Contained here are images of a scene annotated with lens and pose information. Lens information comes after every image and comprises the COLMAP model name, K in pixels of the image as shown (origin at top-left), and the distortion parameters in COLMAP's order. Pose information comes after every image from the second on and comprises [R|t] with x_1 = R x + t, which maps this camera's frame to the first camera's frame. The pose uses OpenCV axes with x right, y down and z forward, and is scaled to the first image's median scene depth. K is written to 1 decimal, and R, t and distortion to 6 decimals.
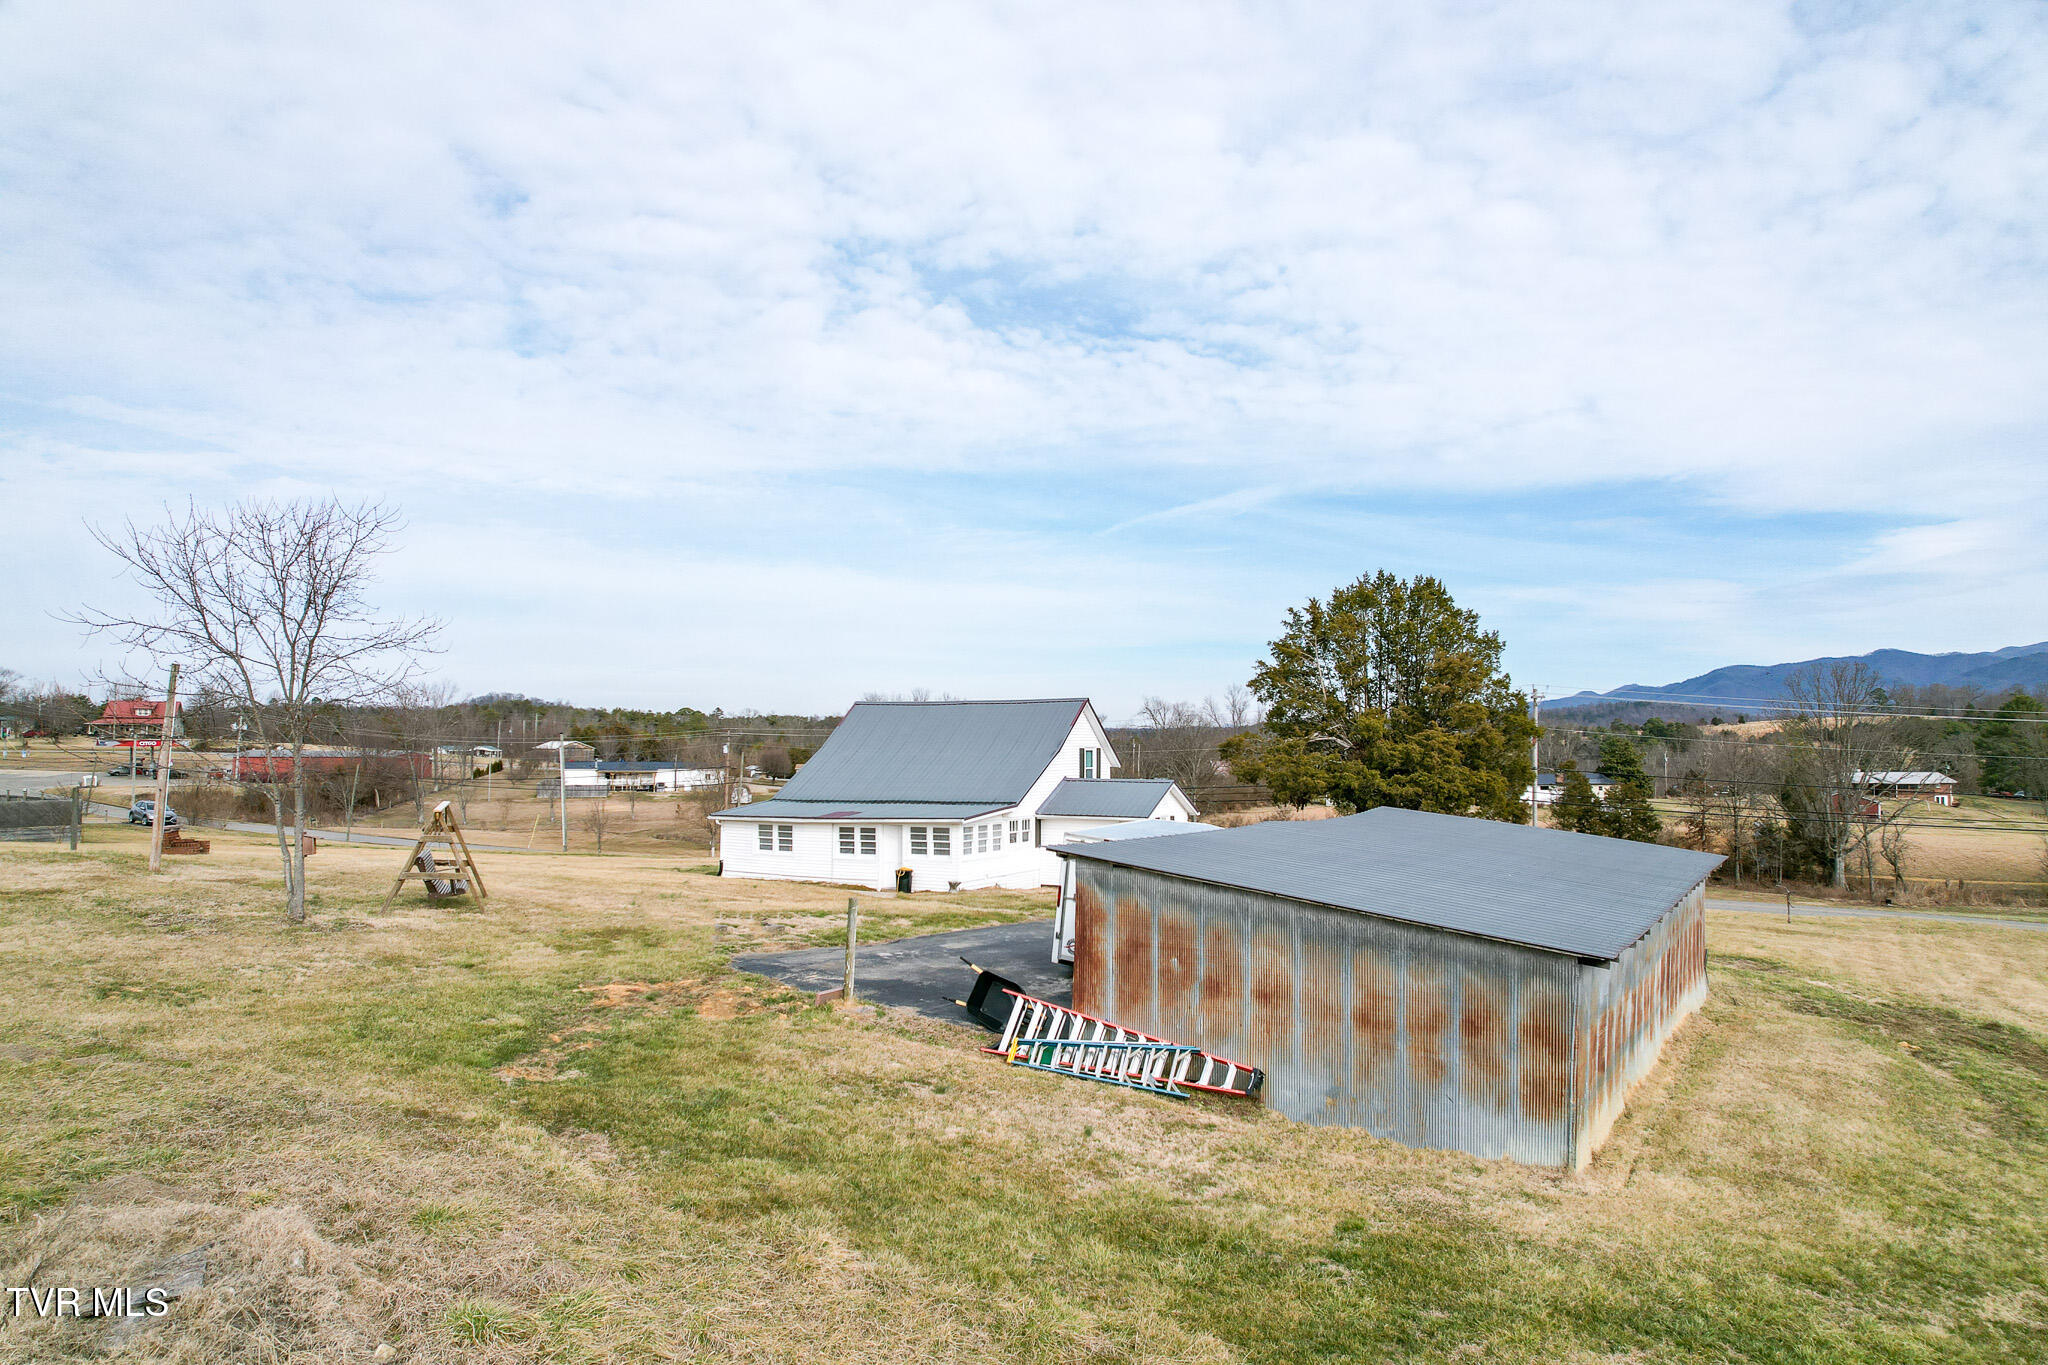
lens RADIAL K [[1308.7, 0, 1030.3], [0, 1308.7, 693.2], [0, 0, 1]] dist [-0.077376, 0.069423]
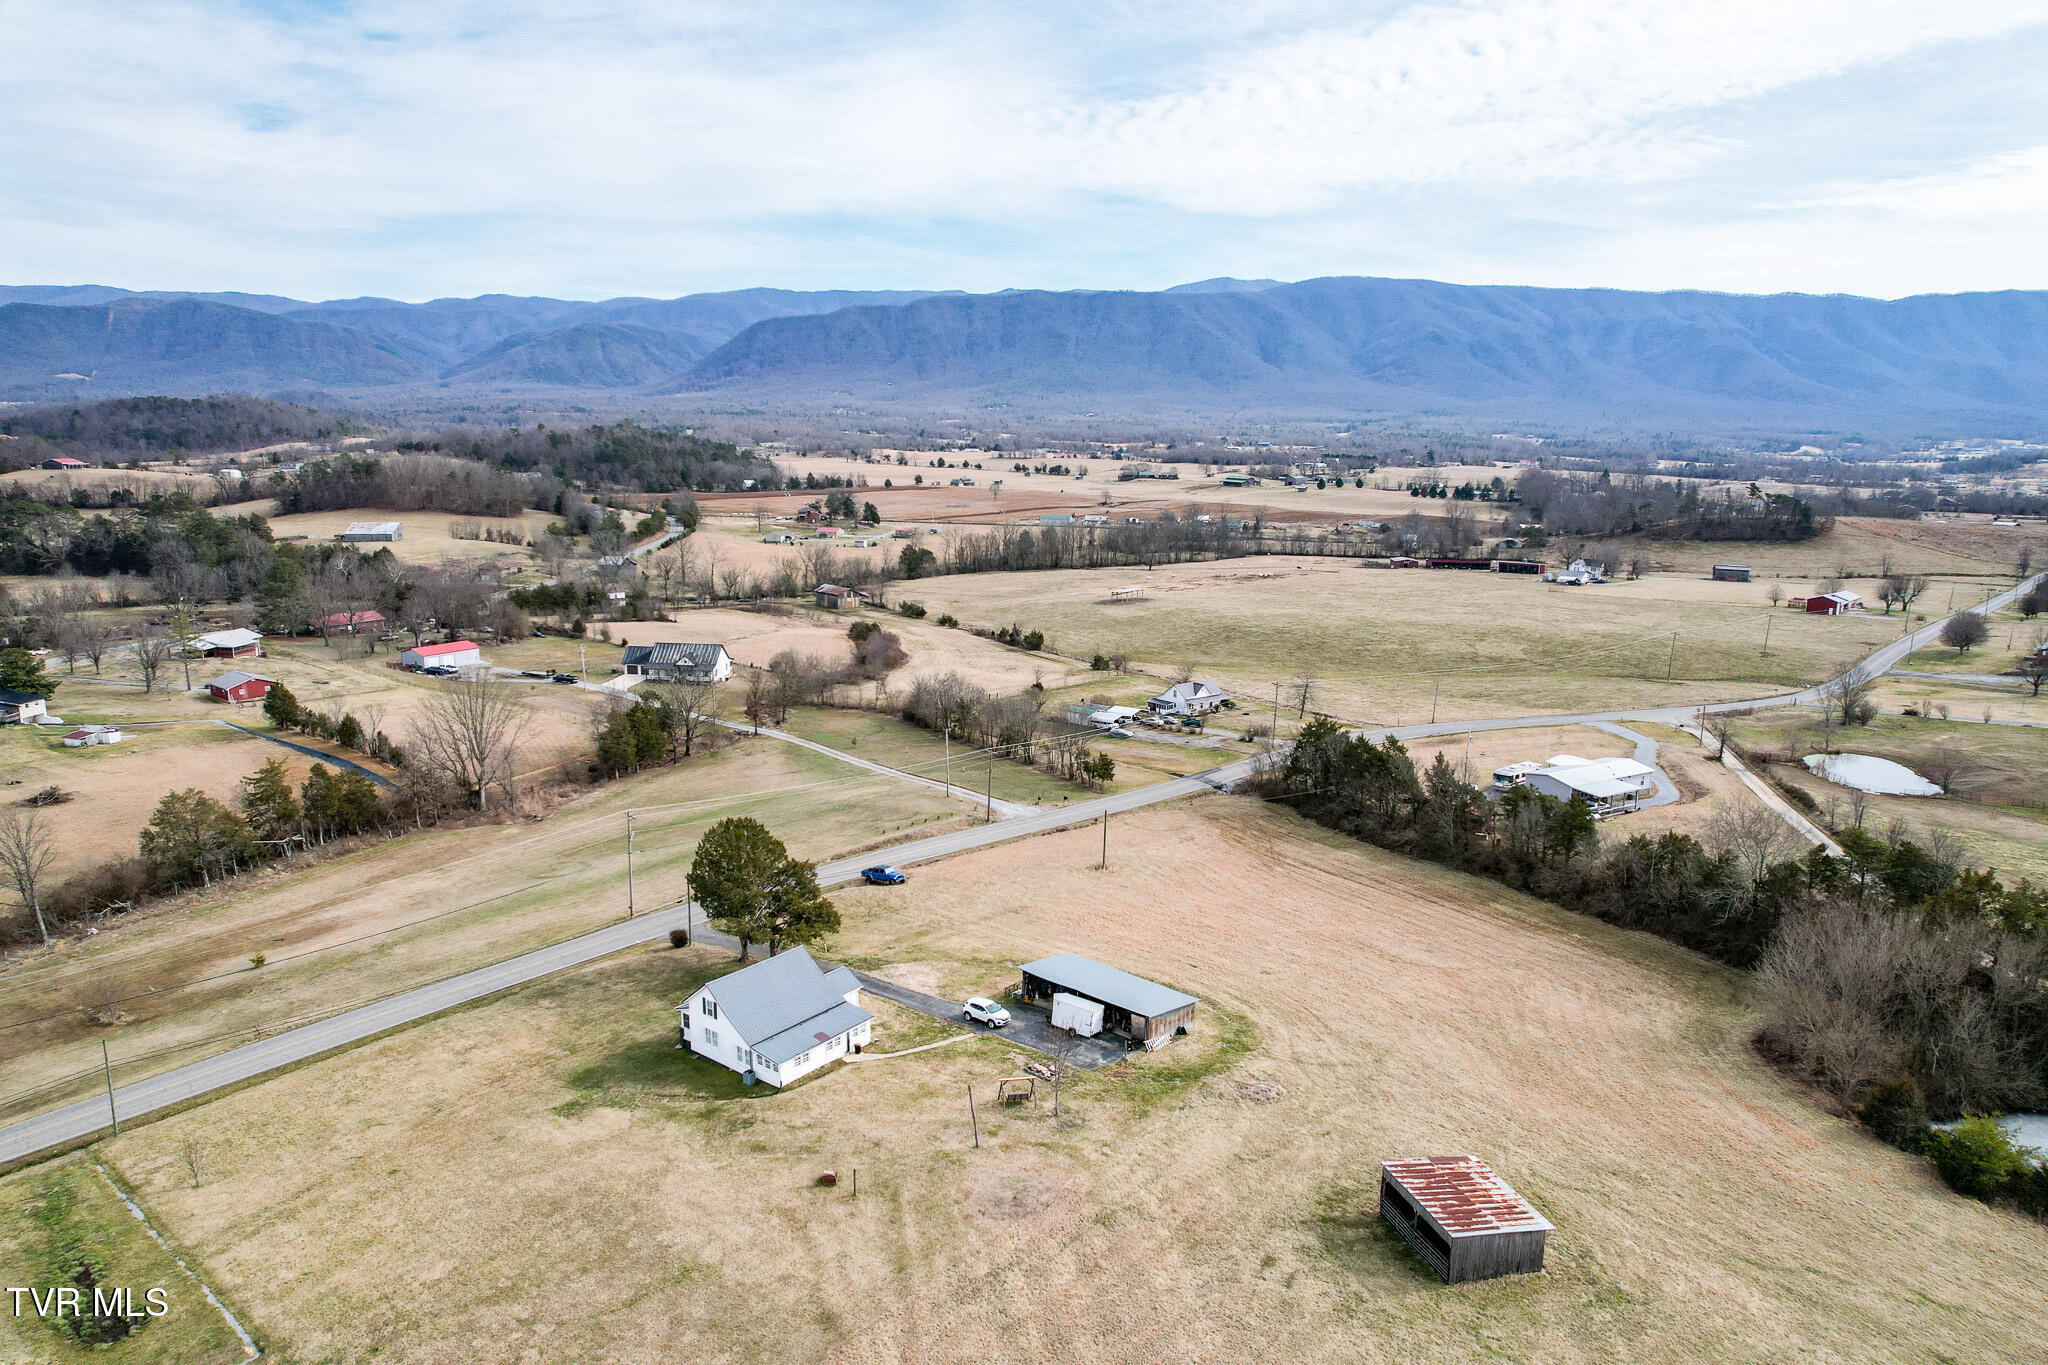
lens RADIAL K [[1308.7, 0, 1030.3], [0, 1308.7, 693.2], [0, 0, 1]] dist [-0.077376, 0.069423]
pose [[0.163664, -0.201700, 0.965676, -1.985953], [-0.047890, 0.976097, 0.211993, -0.920962], [-0.985353, -0.080942, 0.150093, 0.271674]]
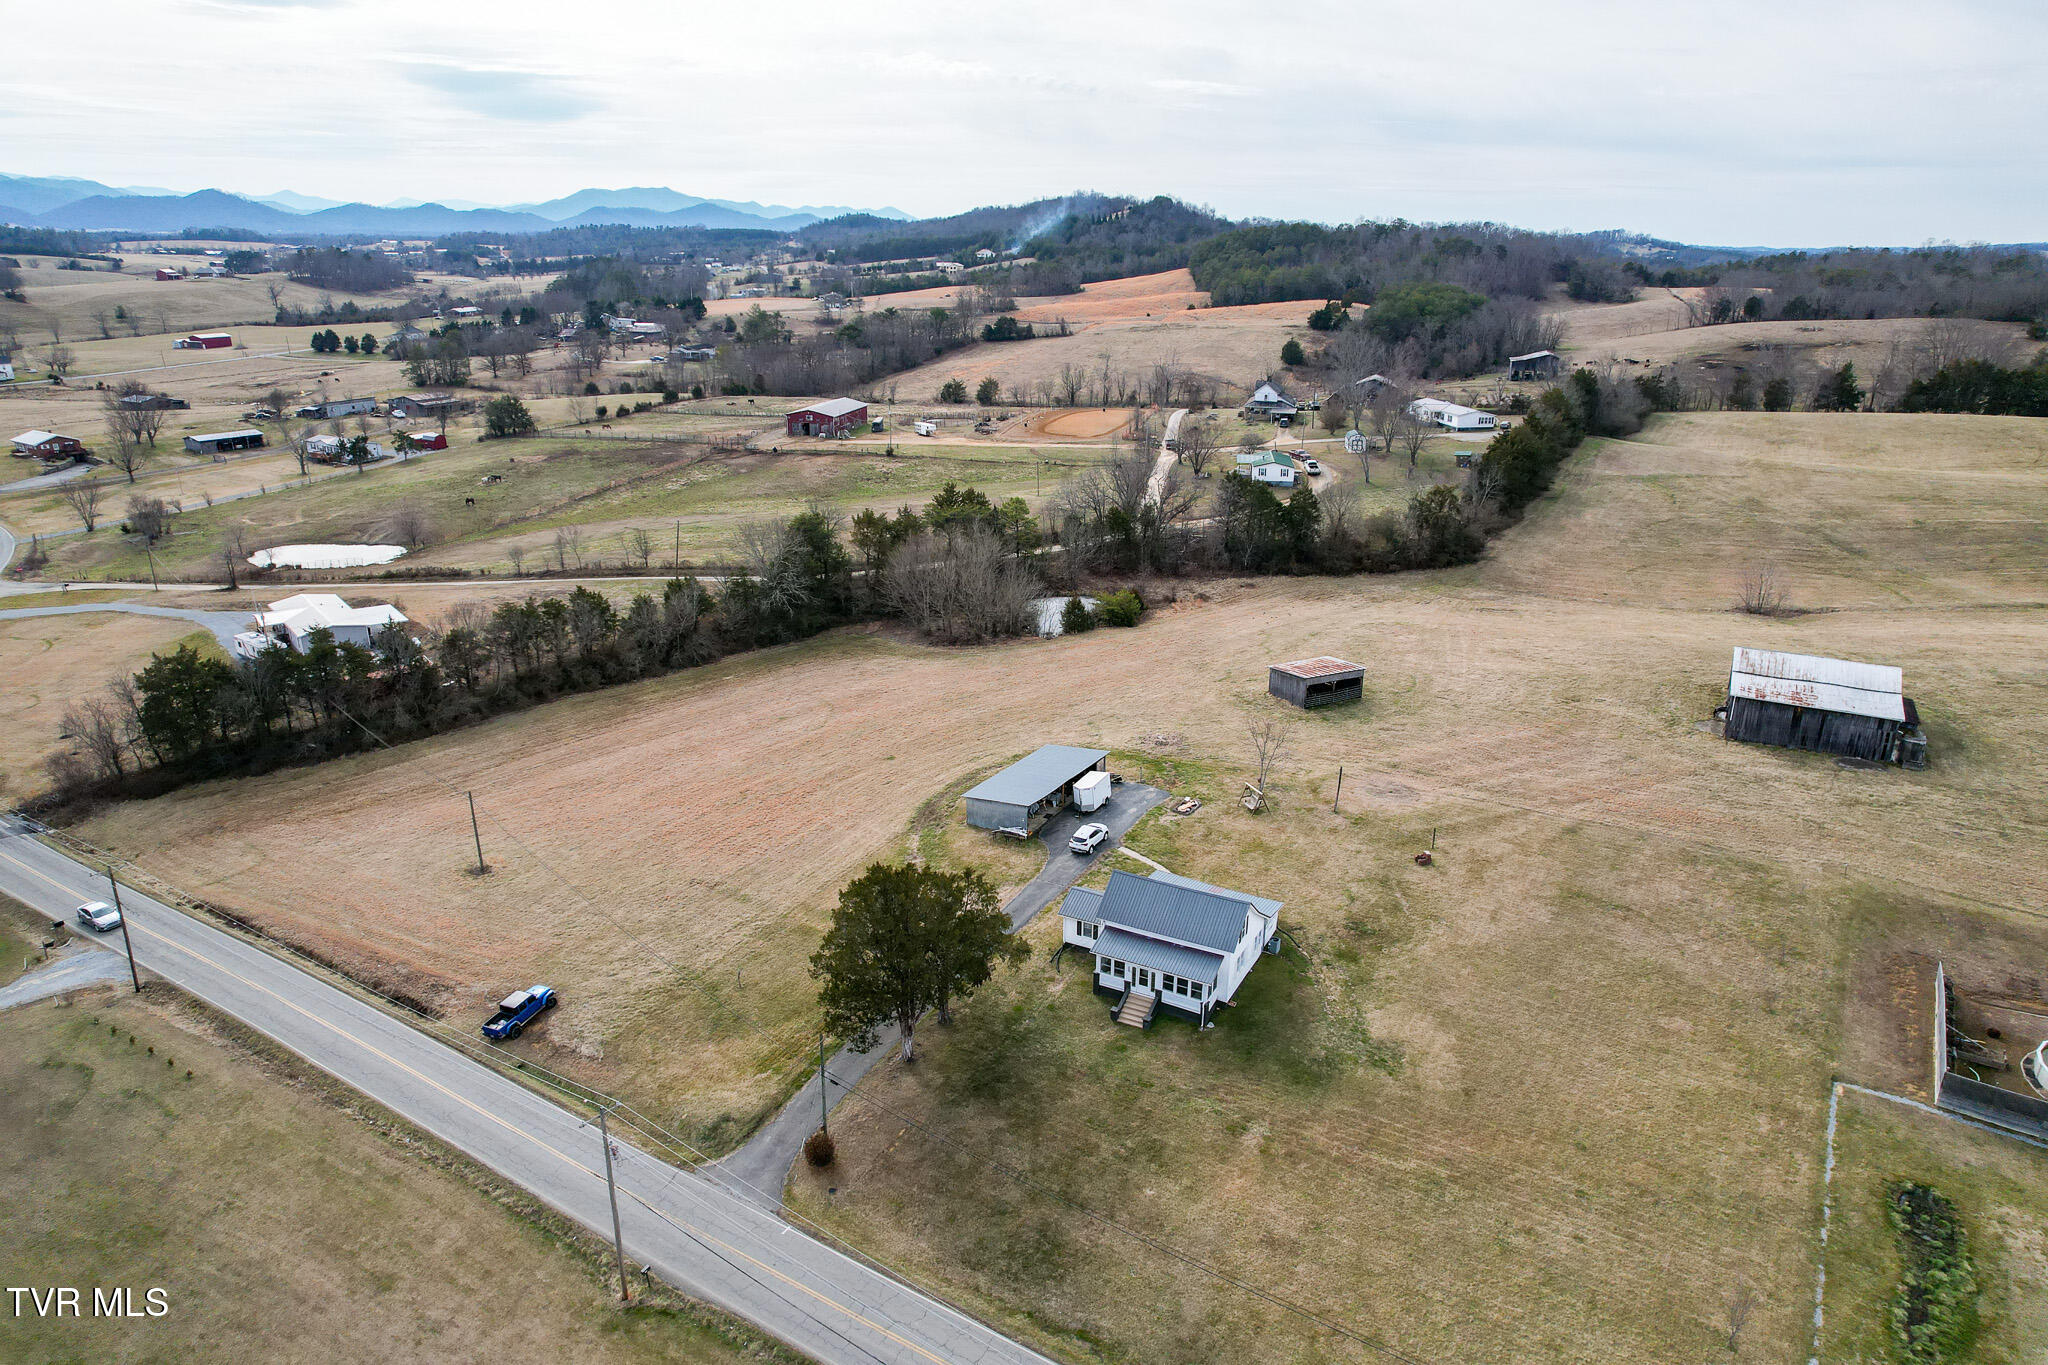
lens RADIAL K [[1308.7, 0, 1030.3], [0, 1308.7, 693.2], [0, 0, 1]] dist [-0.077376, 0.069423]
pose [[-0.999852, -0.007394, -0.015511, 0.197033], [-0.011742, 0.953064, 0.302542, -0.822312], [0.012546, 0.302680, -0.953010, 2.713663]]
